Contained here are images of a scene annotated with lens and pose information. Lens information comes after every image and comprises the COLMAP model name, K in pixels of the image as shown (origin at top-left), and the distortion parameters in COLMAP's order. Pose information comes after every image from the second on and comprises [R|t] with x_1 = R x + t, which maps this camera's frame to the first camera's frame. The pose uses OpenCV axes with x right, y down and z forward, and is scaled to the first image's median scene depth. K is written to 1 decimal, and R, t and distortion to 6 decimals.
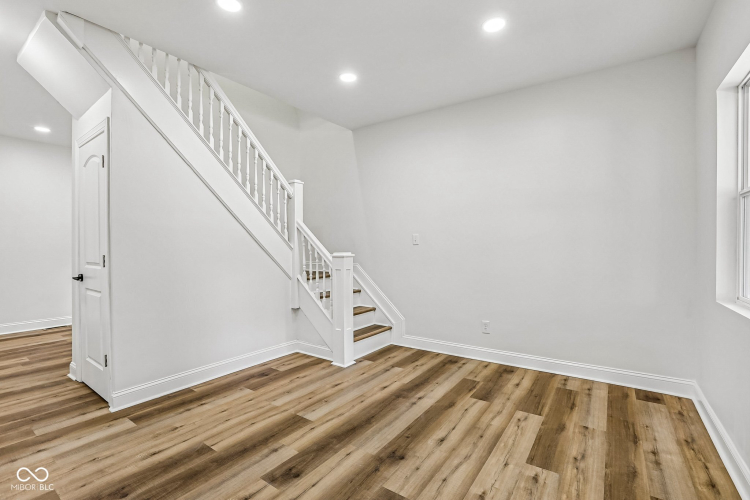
lens RADIAL K [[358.9, 0, 371.2], [0, 358.9, 247.0], [0, 0, 1]] dist [-0.041067, 0.019451]
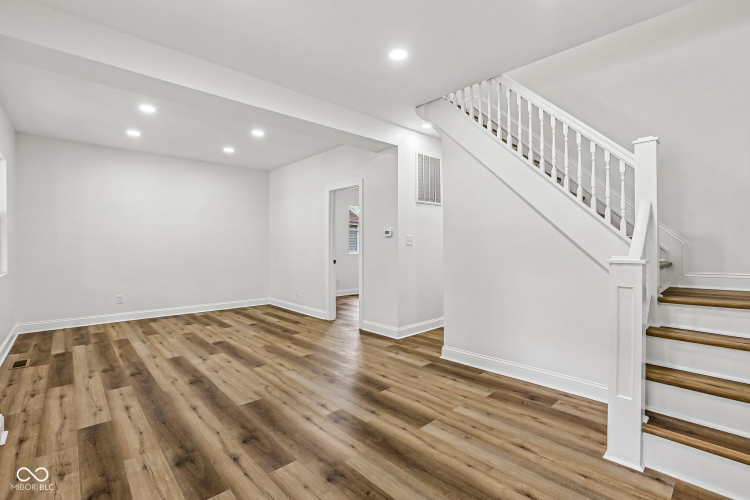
lens RADIAL K [[327.2, 0, 354.9], [0, 327.2, 247.9], [0, 0, 1]] dist [-0.041150, 0.012322]
pose [[-0.224948, 0.008726, -0.974332, 0.568896], [0.001329, 0.999962, 0.008649, -0.001751], [0.974370, 0.000651, -0.224951, 0.820282]]
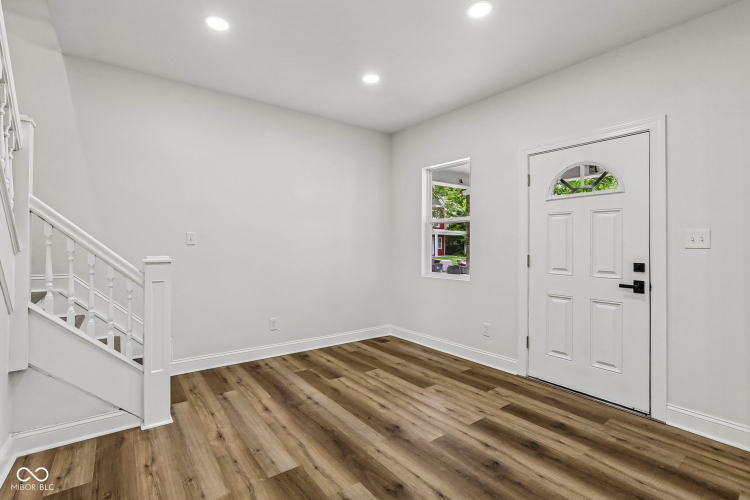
lens RADIAL K [[364.1, 0, 374.8], [0, 364.1, 241.9], [0, 0, 1]] dist [-0.065602, 0.043825]
pose [[0.260820, 0.017384, 0.965231, -0.724037], [-0.005155, 0.999849, -0.016614, -0.002359], [-0.965374, -0.000643, 0.260870, 0.499914]]
